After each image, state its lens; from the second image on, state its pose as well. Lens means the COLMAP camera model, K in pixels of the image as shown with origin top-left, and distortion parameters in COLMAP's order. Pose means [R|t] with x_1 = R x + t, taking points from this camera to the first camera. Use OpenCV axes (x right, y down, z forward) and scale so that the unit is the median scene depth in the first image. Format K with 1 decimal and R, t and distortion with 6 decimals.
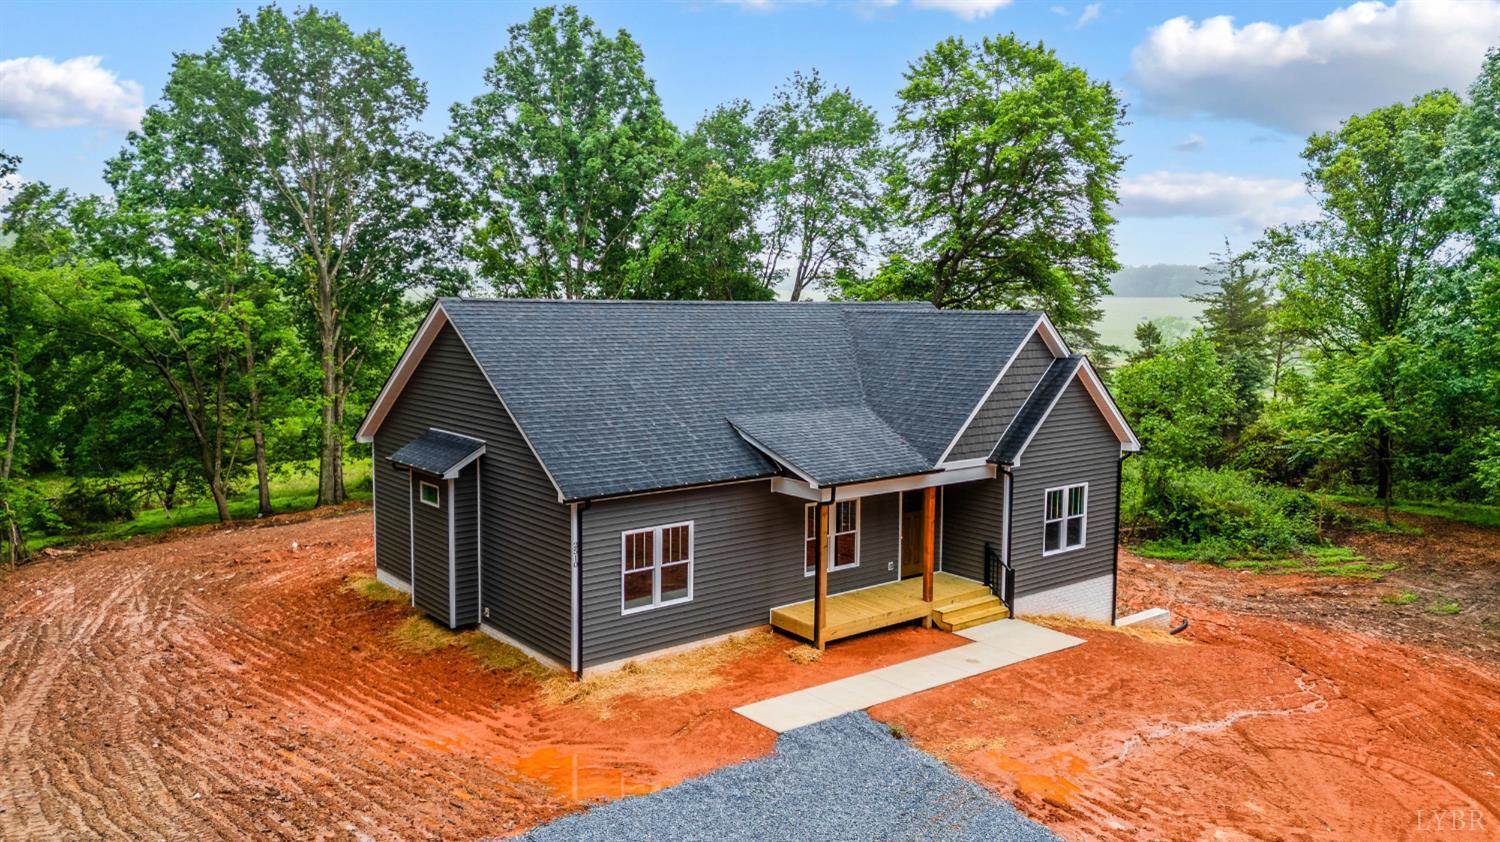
lens RADIAL K [[1076.6, 0, 750.0], [0, 1076.6, 421.0], [0, 0, 1]] dist [0.056491, 0.002517]
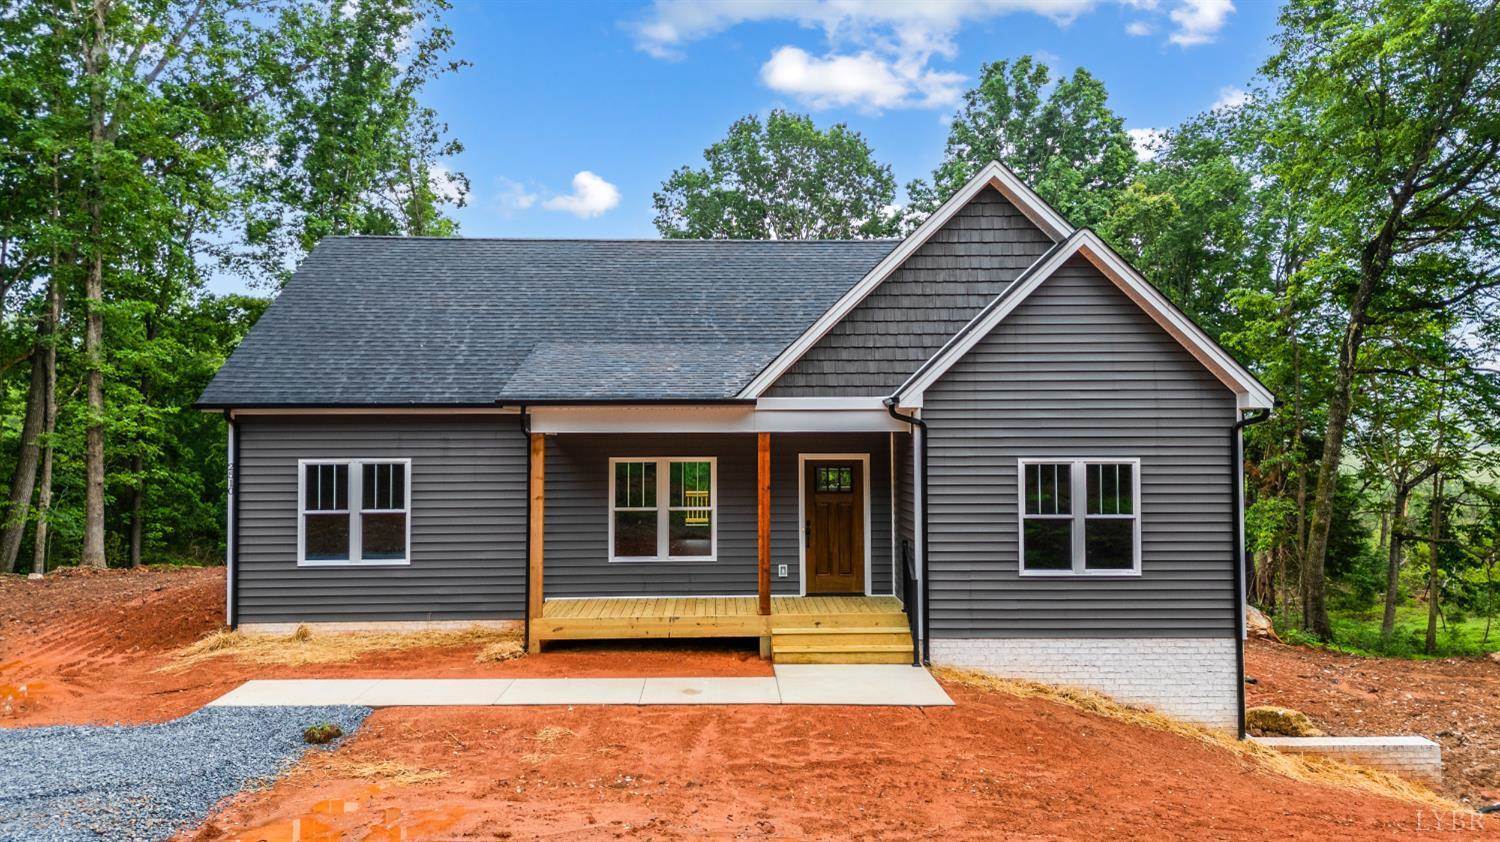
lens RADIAL K [[1076.6, 0, 750.0], [0, 1076.6, 421.0], [0, 0, 1]] dist [0.056491, 0.002517]
pose [[0.797987, -0.024411, -0.602180, 0.571331], [-0.057469, 0.991544, -0.116350, 0.133336], [0.599928, 0.127452, 0.789837, 0.495515]]
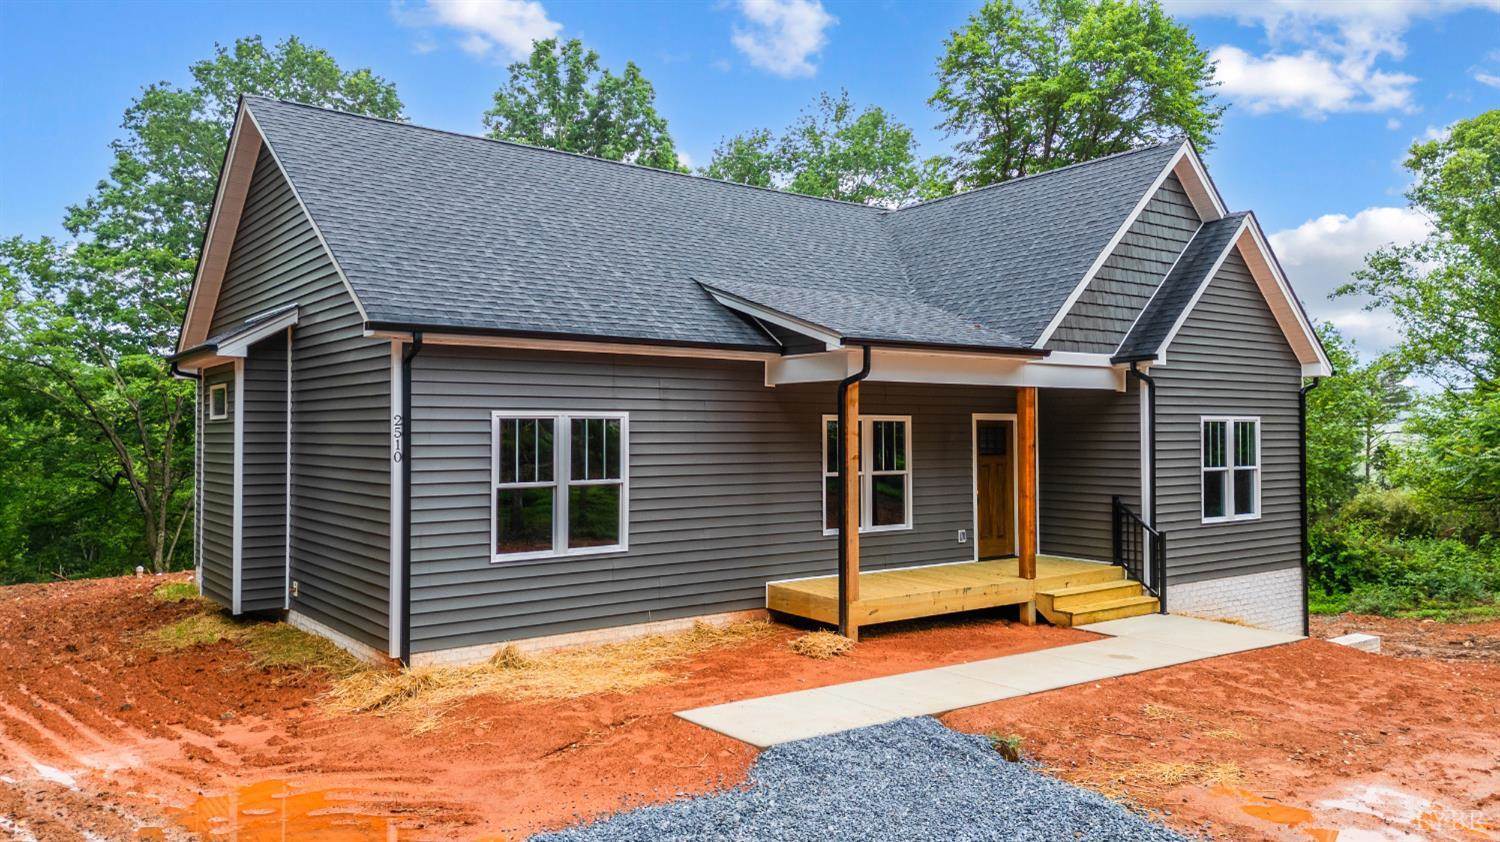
lens RADIAL K [[1071.0, 0, 750.0], [0, 1071.0, 421.0], [0, 0, 1]] dist [0.038105, -0.009575]
pose [[0.999335, -0.012570, -0.034235, 0.031335], [0.008181, 0.992066, -0.125454, 0.160134], [0.035540, 0.125090, 0.991509, 0.399313]]
